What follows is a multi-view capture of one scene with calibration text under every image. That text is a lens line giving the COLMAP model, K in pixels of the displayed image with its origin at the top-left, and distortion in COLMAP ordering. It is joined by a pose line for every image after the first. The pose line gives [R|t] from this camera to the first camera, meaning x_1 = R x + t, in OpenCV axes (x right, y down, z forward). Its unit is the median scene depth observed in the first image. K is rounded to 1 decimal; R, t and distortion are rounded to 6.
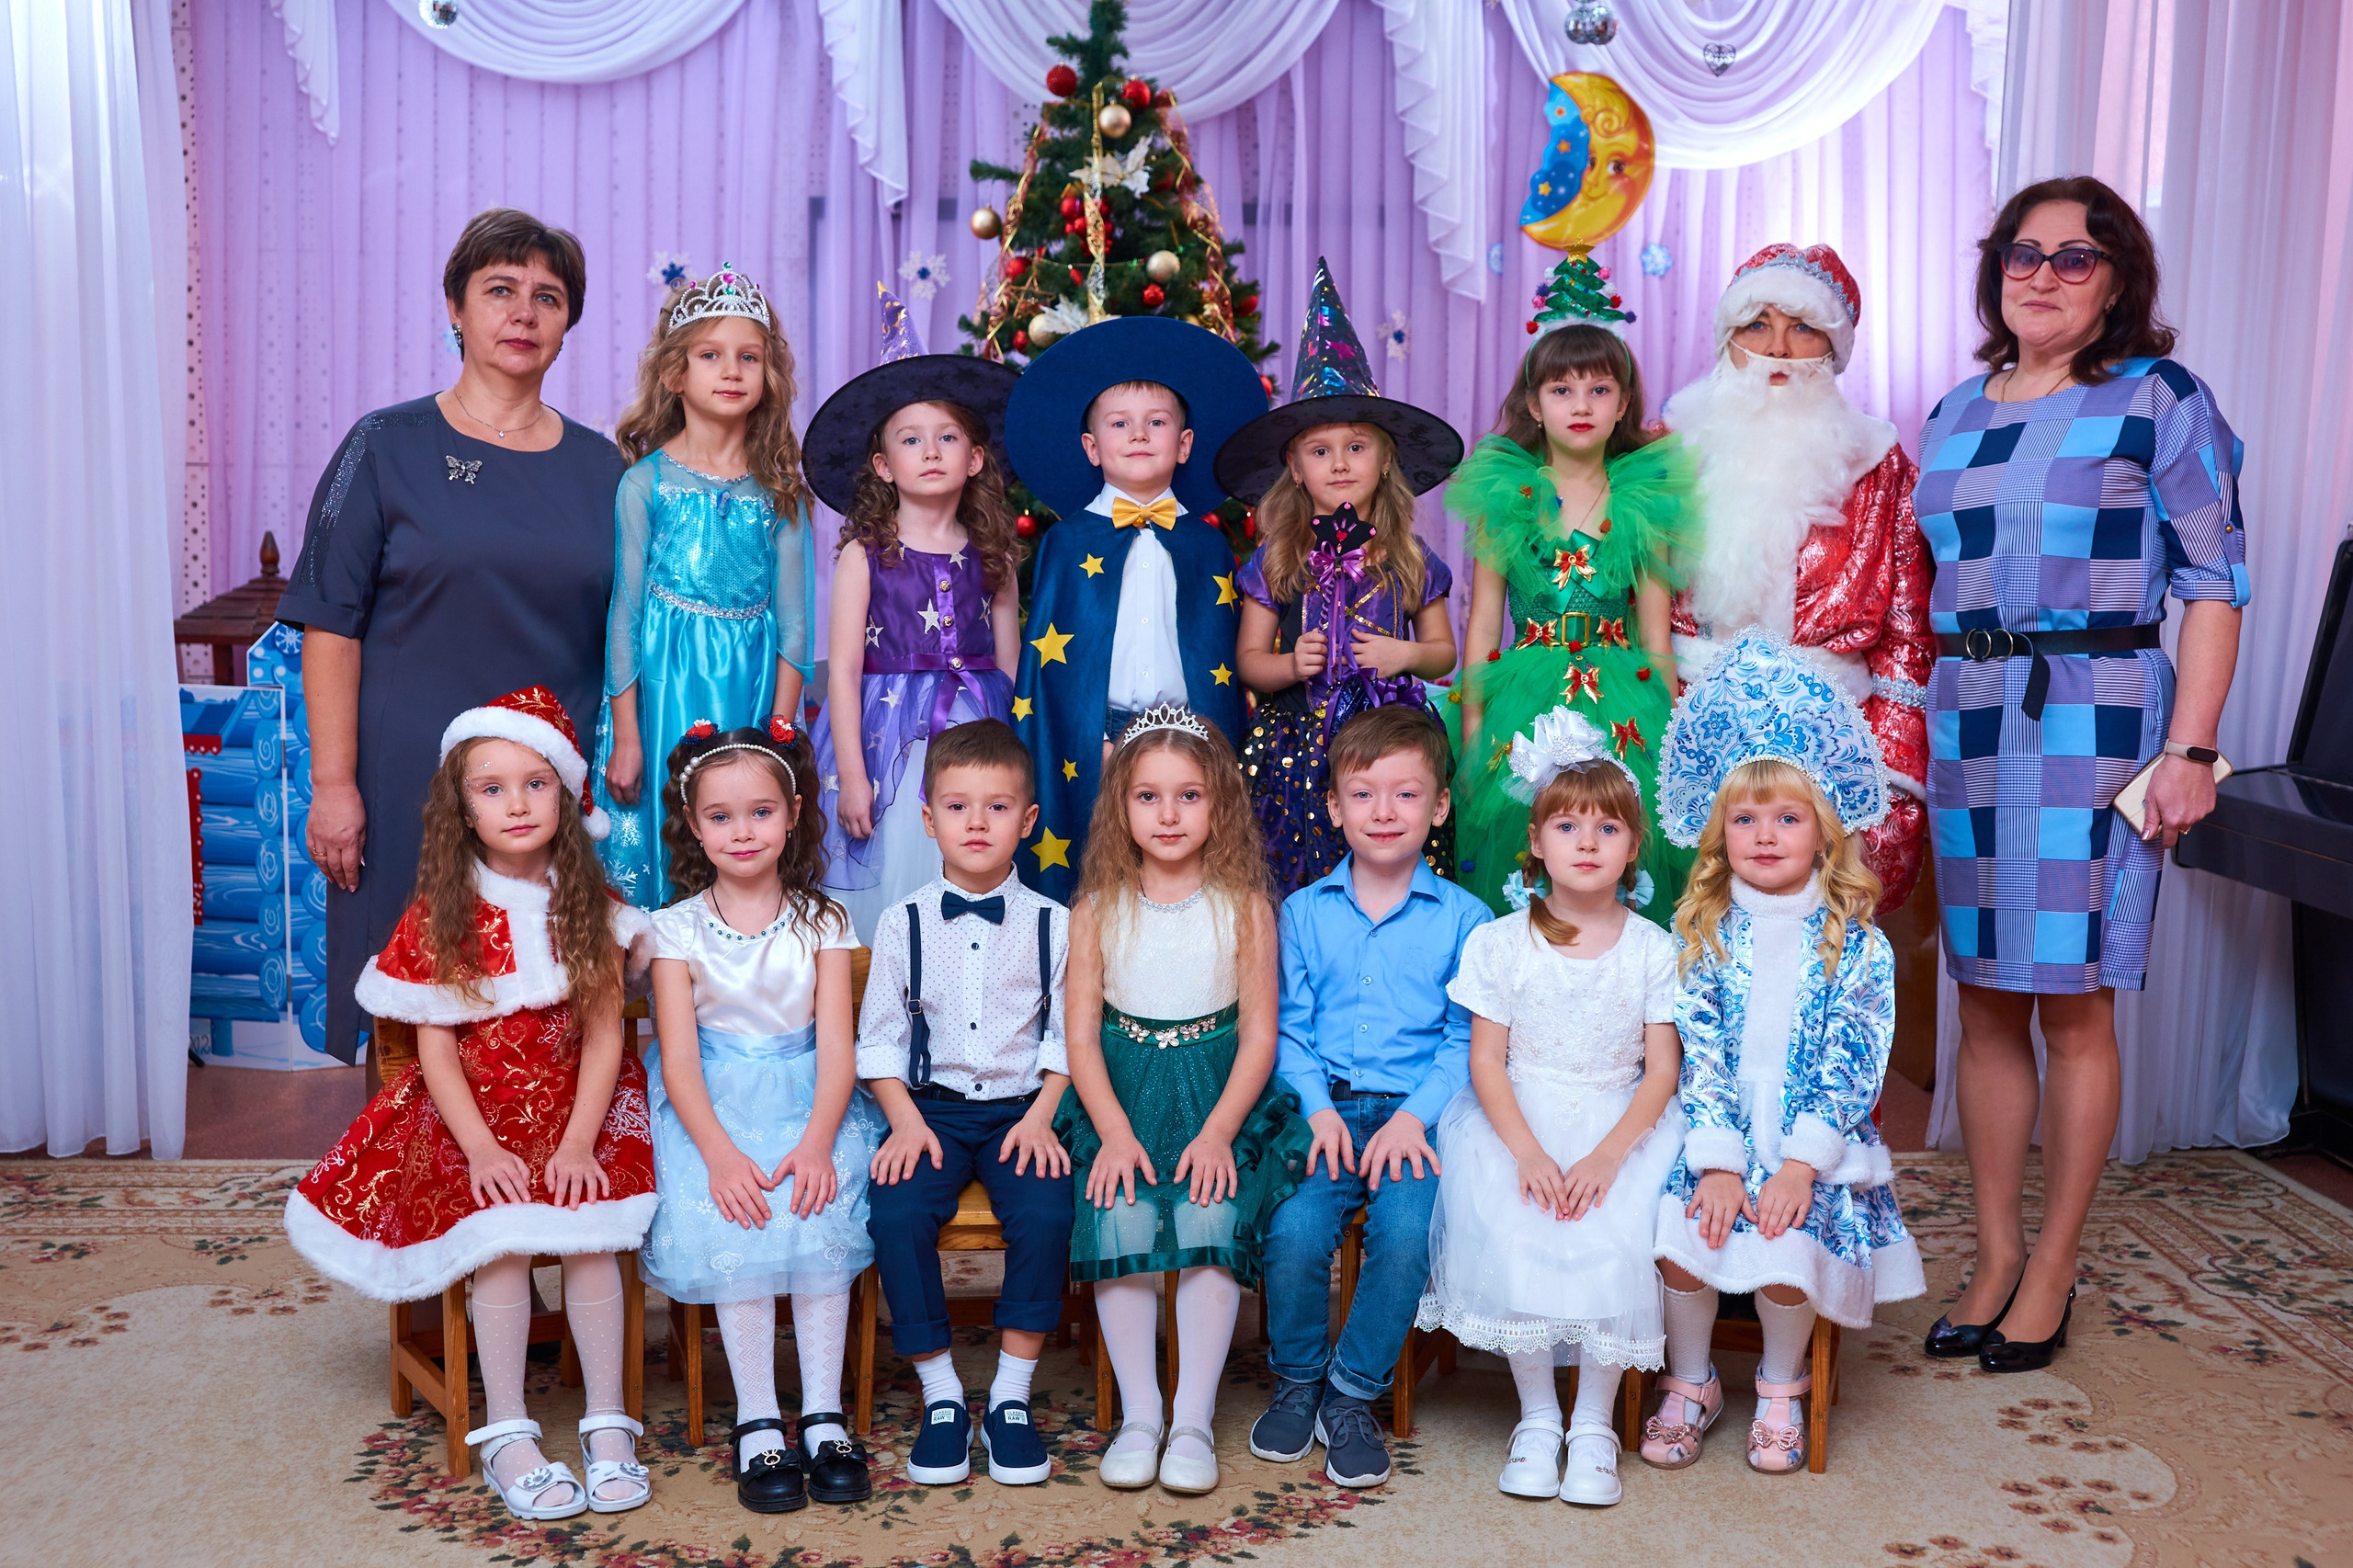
lens RADIAL K [[2419.7, 0, 1113.4], [0, 2419.7, 742.1], [0, 0, 1]] dist [0.006433, 0.000000]
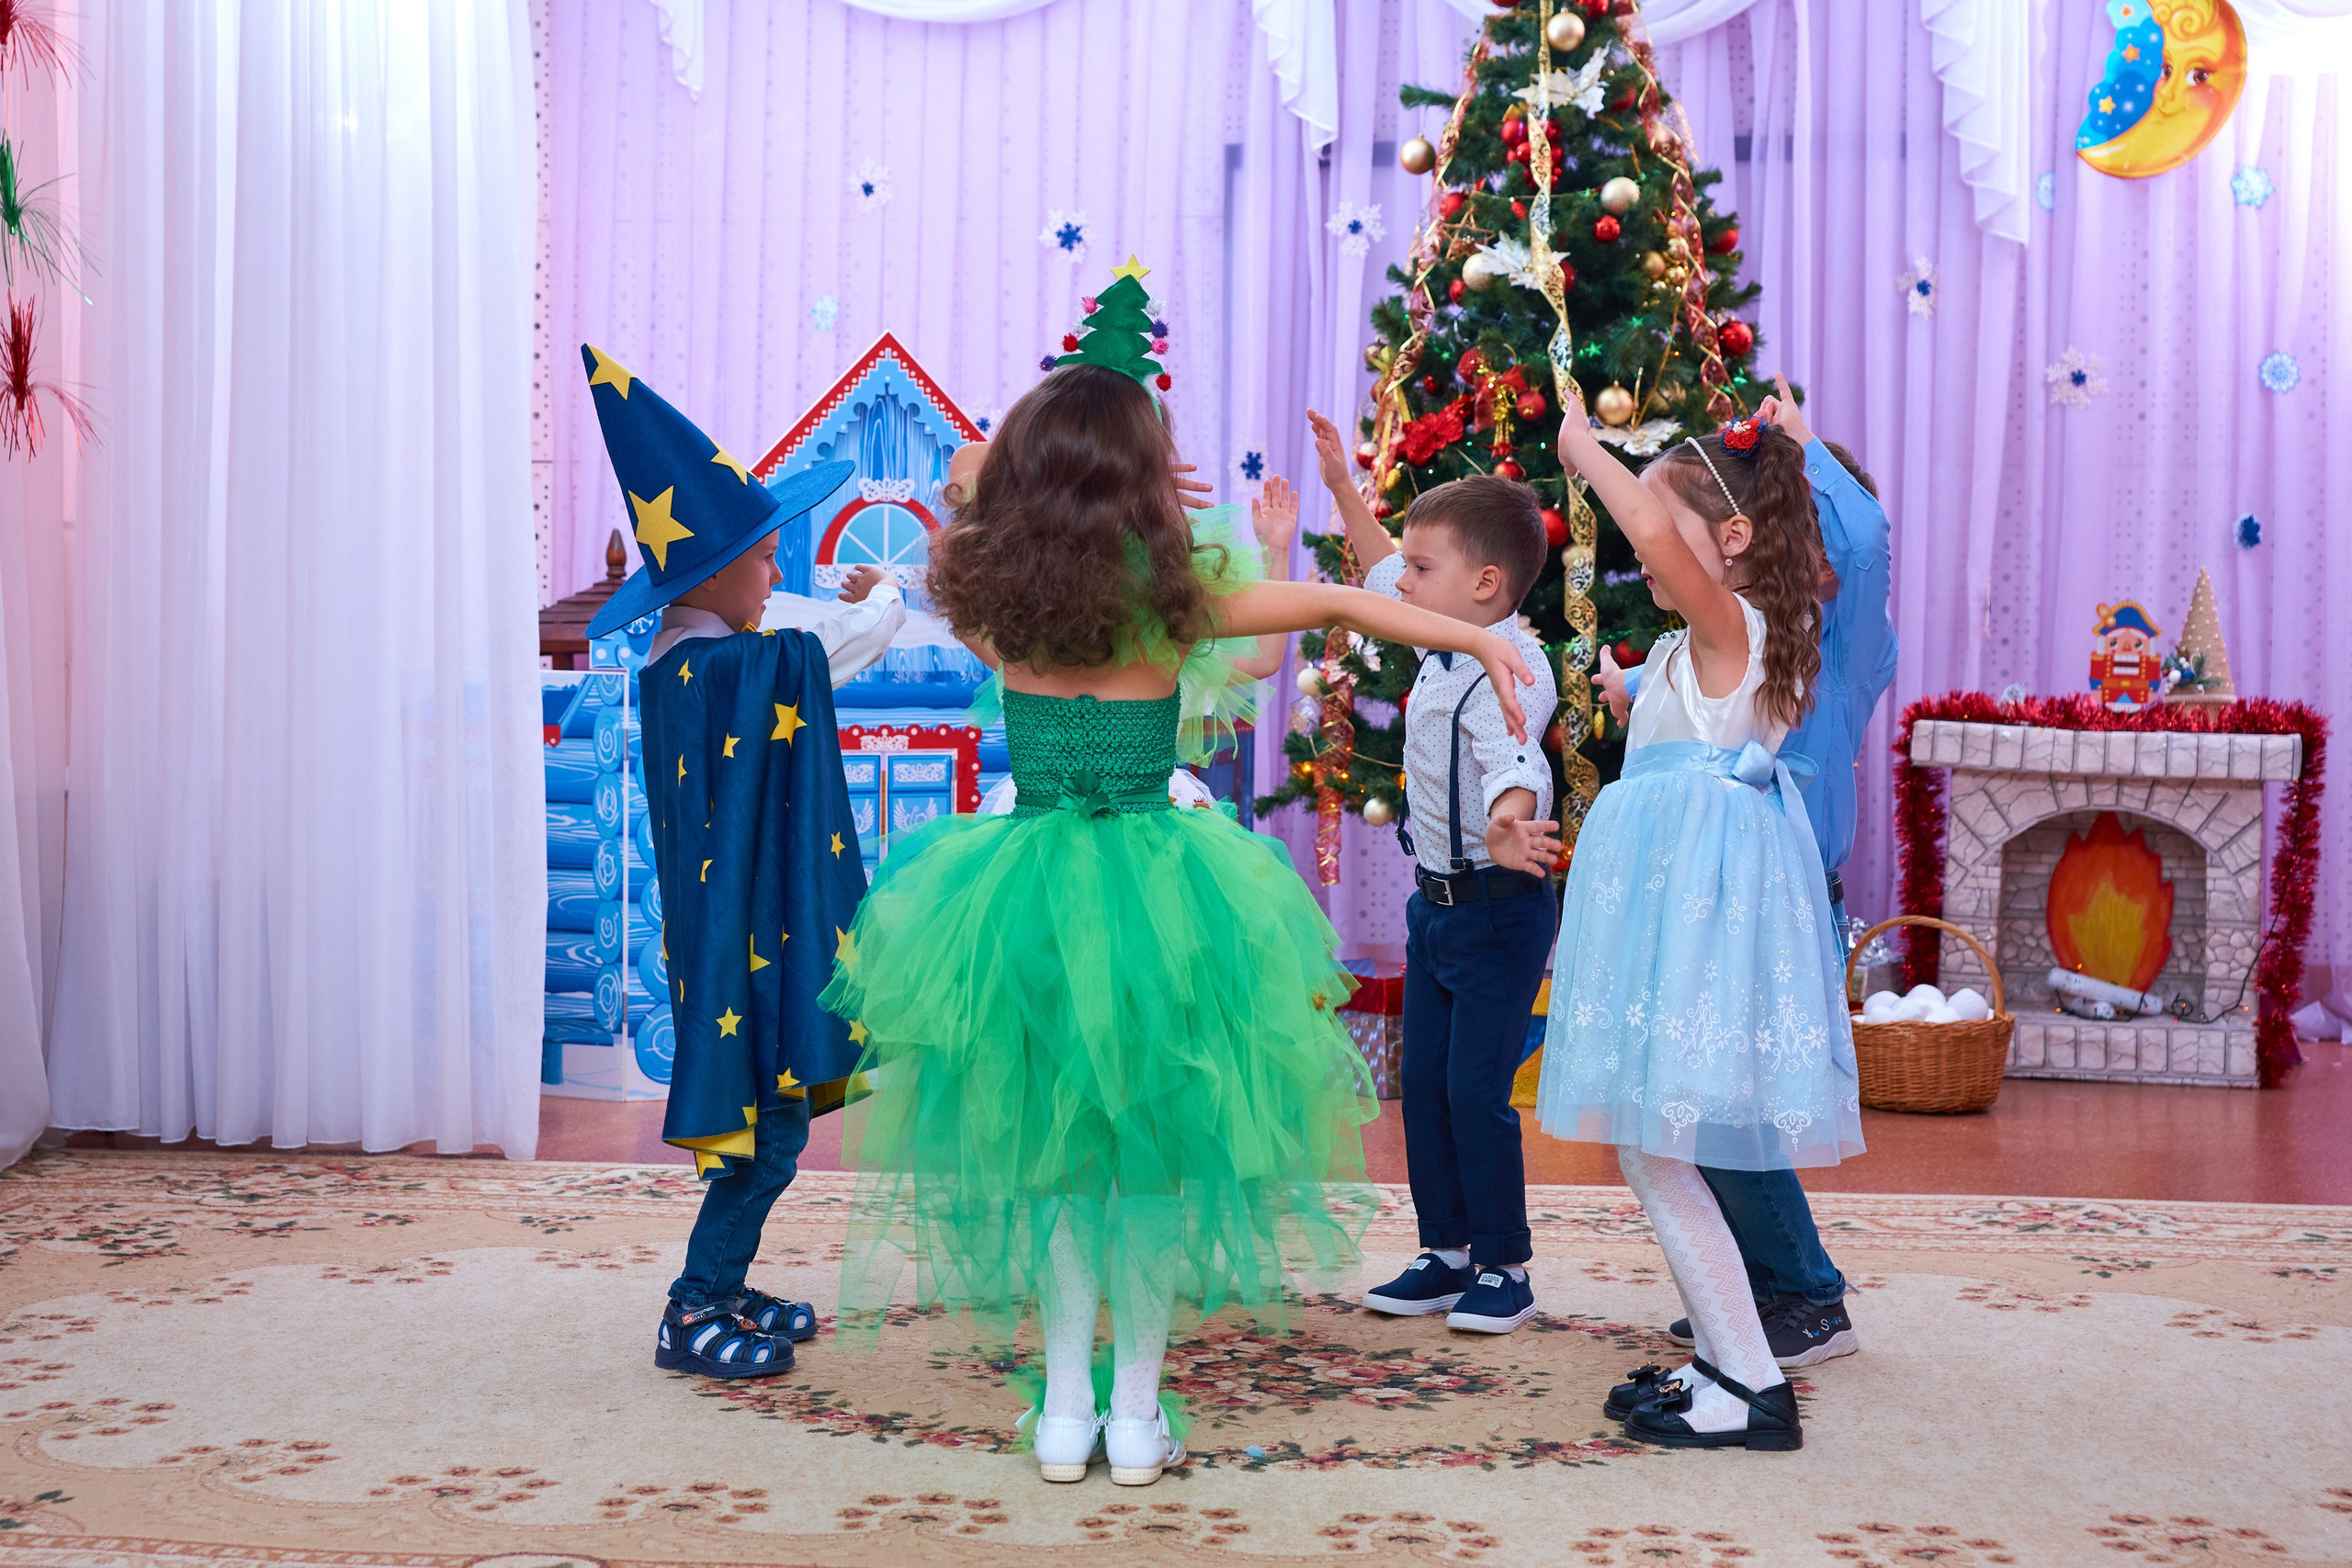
lens RADIAL K [[3301.3, 0, 1164.4], [0, 3301.3, 761.1], [0, 0, 1]] dist [0.040507, 0.000000]
pose [[0.985635, 0.001110, -0.168883, 0.059153], [-0.013714, 0.997202, -0.073482, 0.091499], [0.168329, 0.074742, 0.982893, -0.165135]]
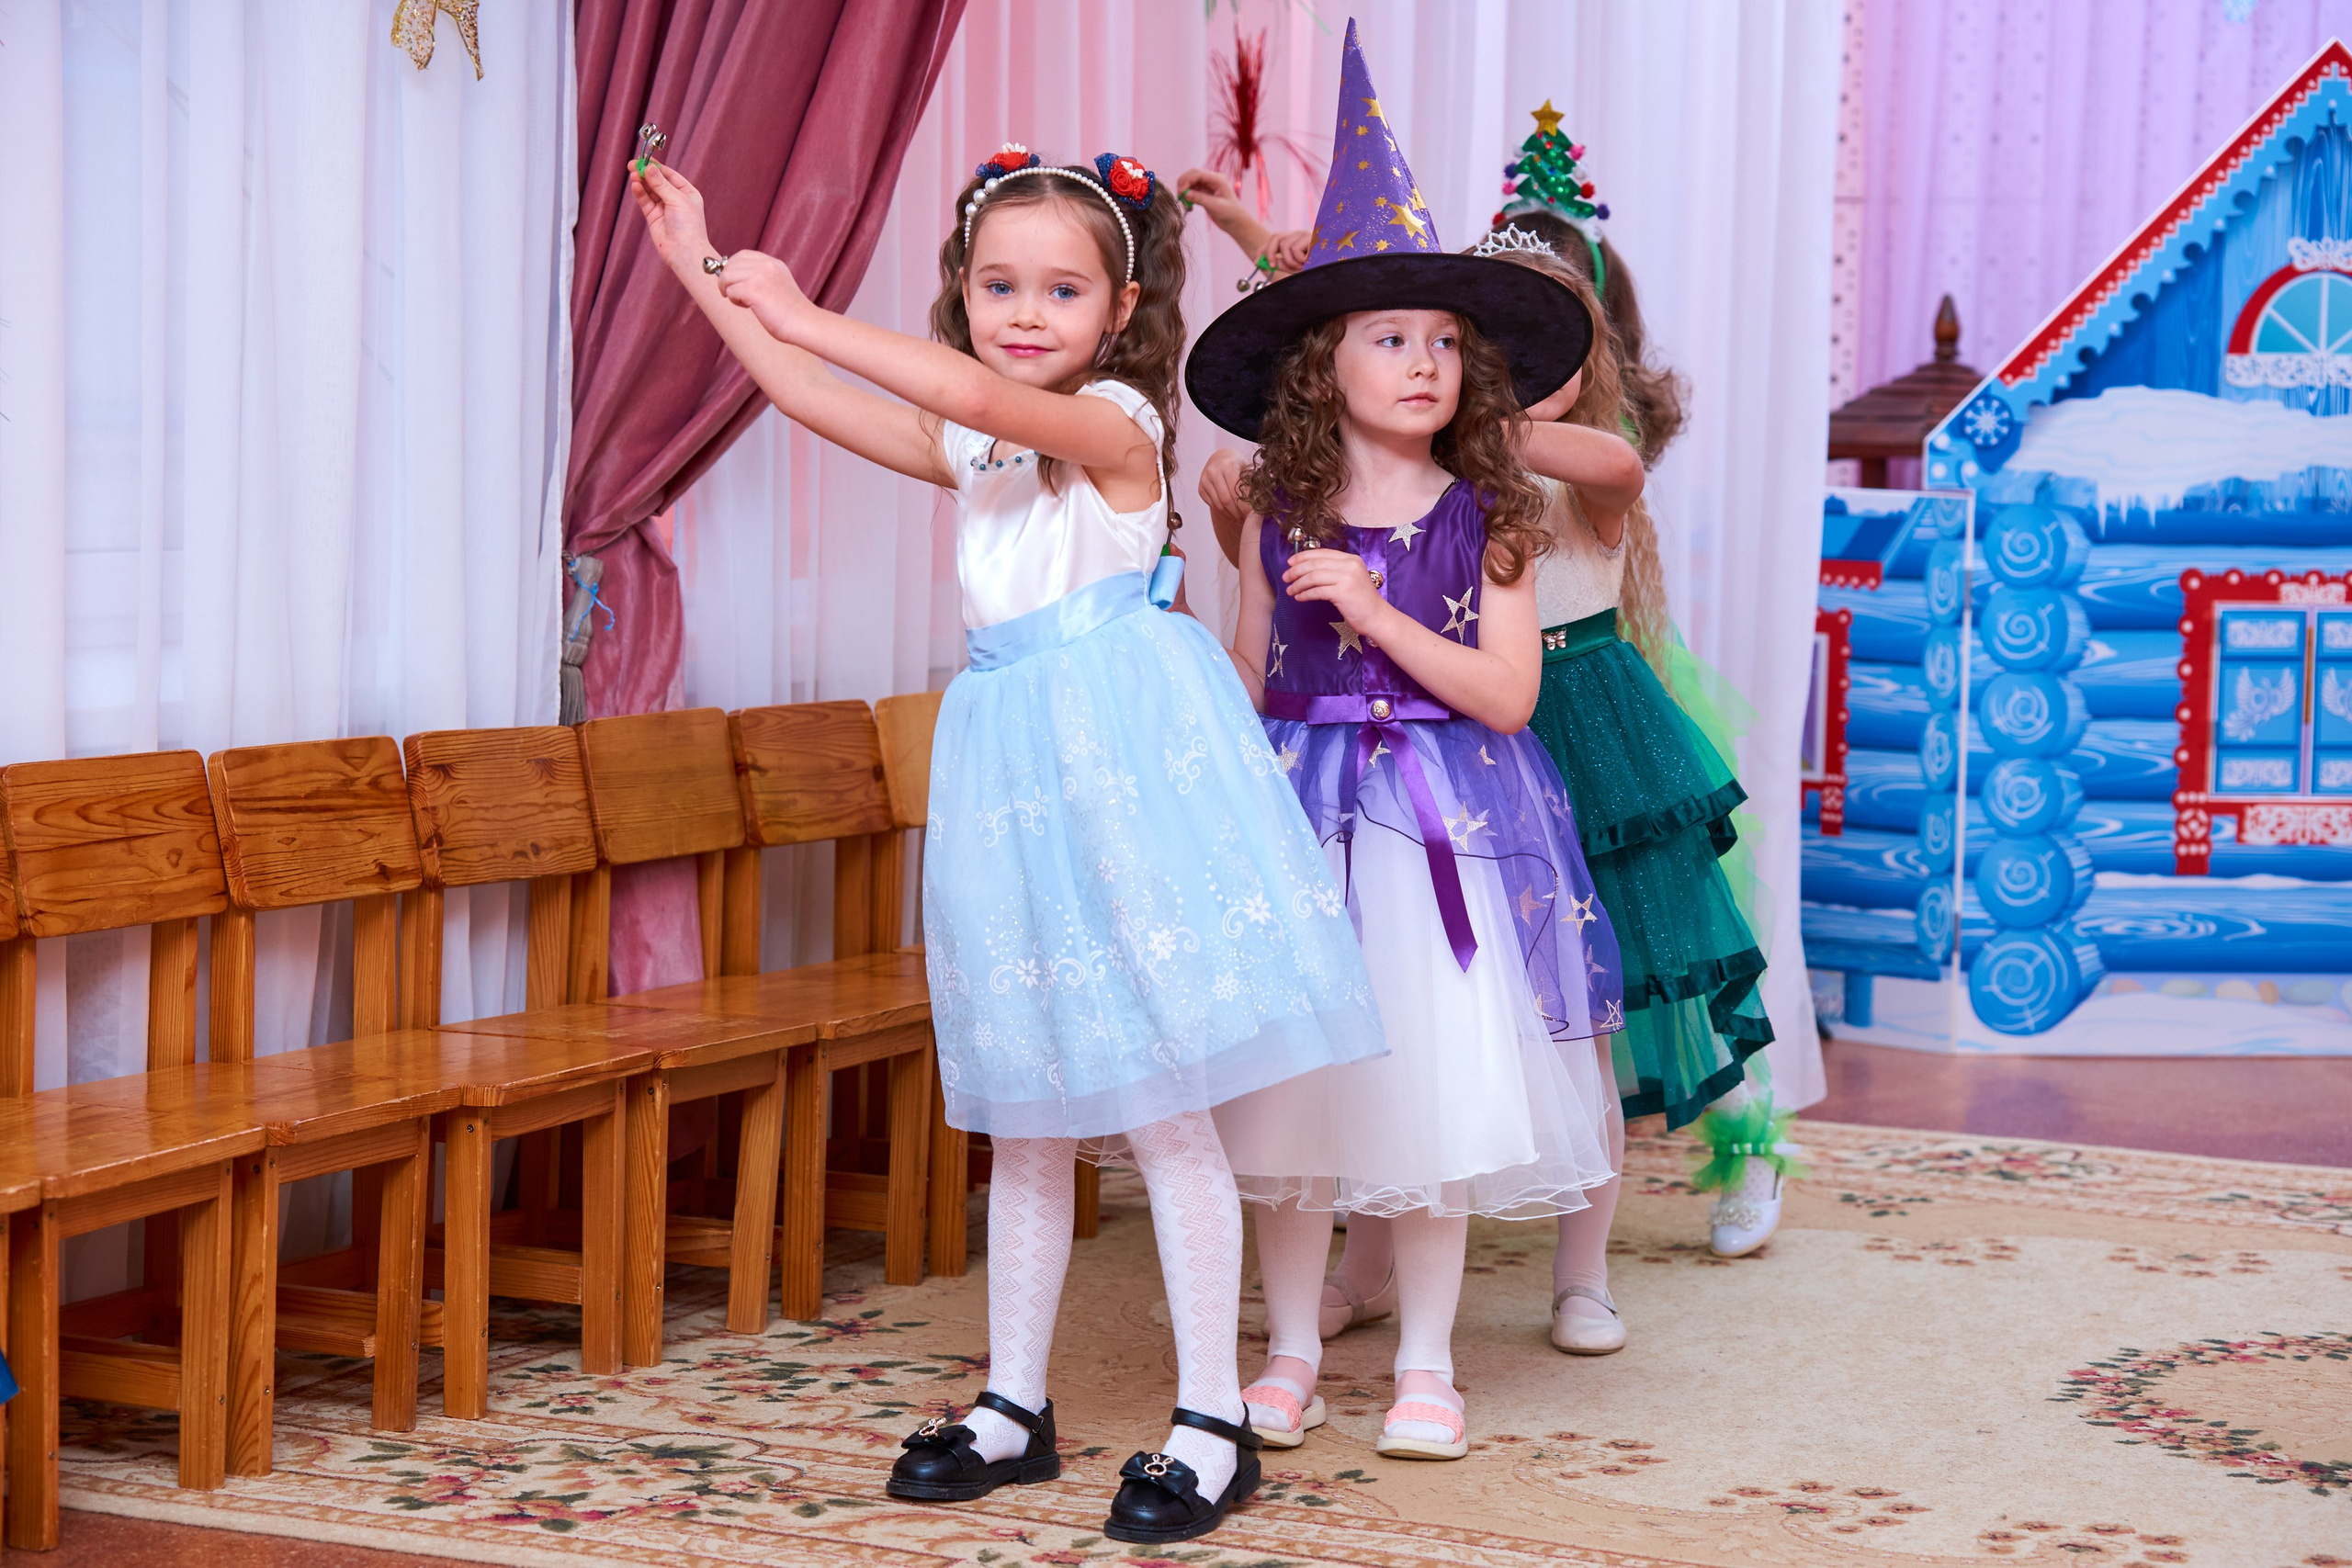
lens RADIAL K [[4919.1, 0, 1164.1], [0, 4919.1, 762.7], [0, 0, 1]] dist [0.008322, 0.000000]
pose [[0.892323, 0.040323, -0.449594, 0.079607], [-0.054522, 0.998338, -0.018674, 0.085895], [0.448093, 0.041176, 0.893038, -0.327844]]
